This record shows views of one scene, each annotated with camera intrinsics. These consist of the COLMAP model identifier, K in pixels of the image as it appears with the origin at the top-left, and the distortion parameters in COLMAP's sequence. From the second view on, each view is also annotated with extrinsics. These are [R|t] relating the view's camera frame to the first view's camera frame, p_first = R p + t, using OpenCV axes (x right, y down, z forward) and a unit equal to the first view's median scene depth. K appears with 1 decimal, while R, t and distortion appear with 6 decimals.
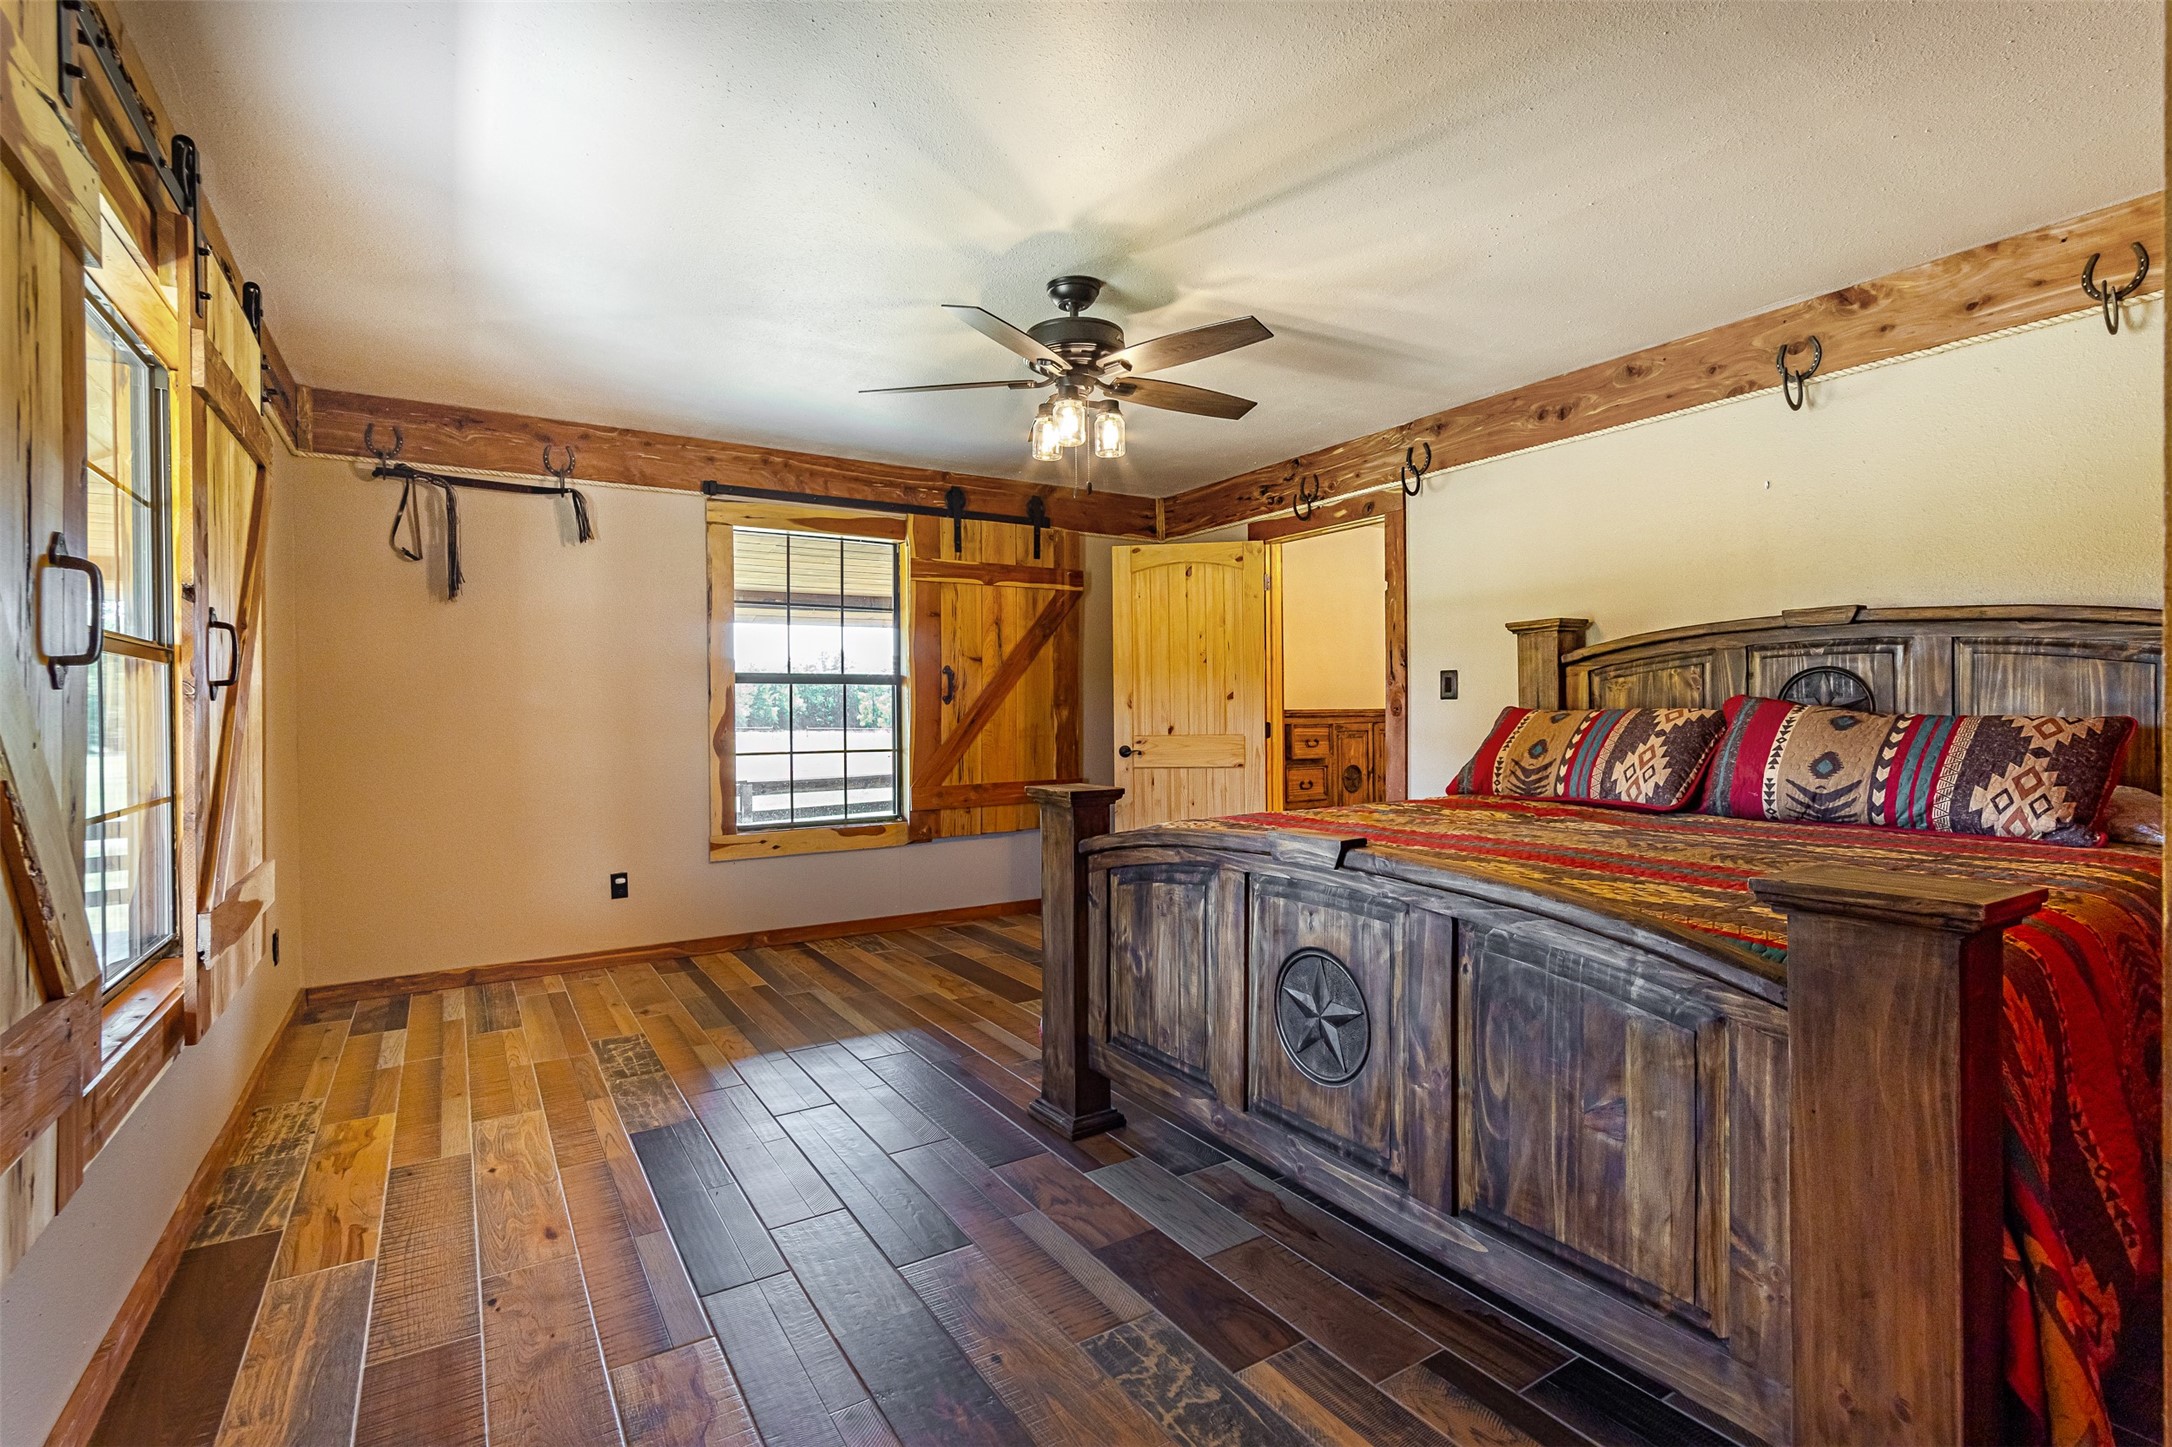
lens RADIAL K [[998.5, 0, 1086.2], [0, 998.5, 719.6], [0, 0, 1]] dist [0.000711, 0.000409]
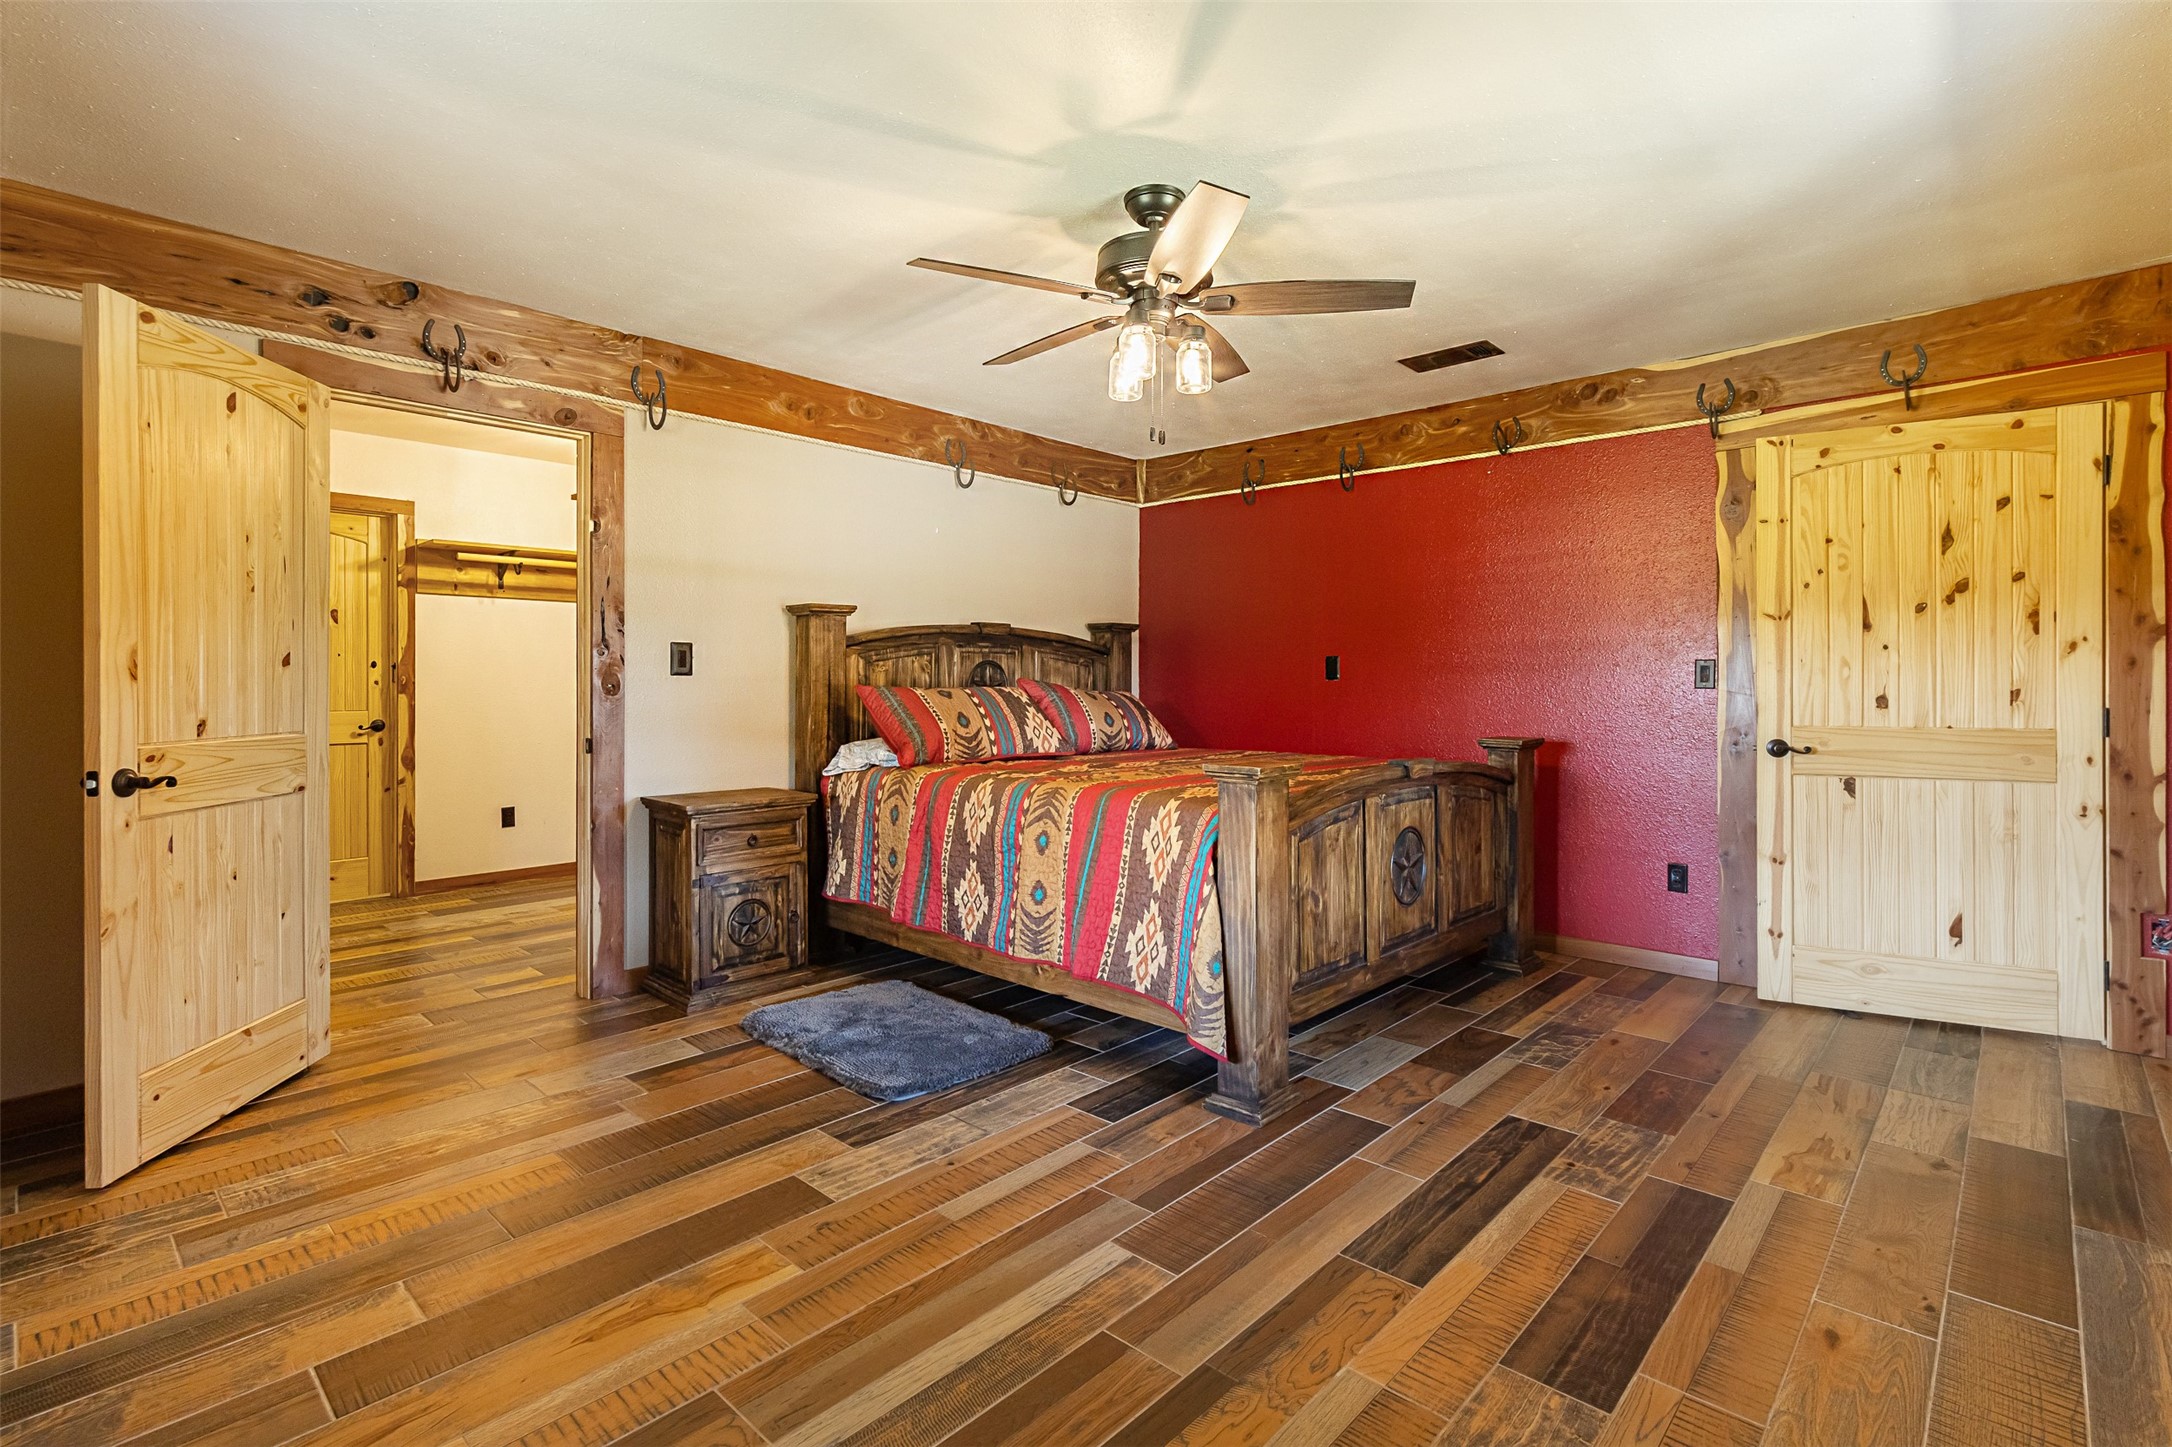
lens RADIAL K [[998.5, 0, 1091.3], [0, 998.5, 687.7], [0, 0, 1]] dist [0.000711, 0.000409]
pose [[-0.244264, 0.004880, 0.969697, -0.811047], [0.009444, 0.999952, -0.002653, -0.005622], [-0.969663, 0.008509, -0.244298, 1.225171]]
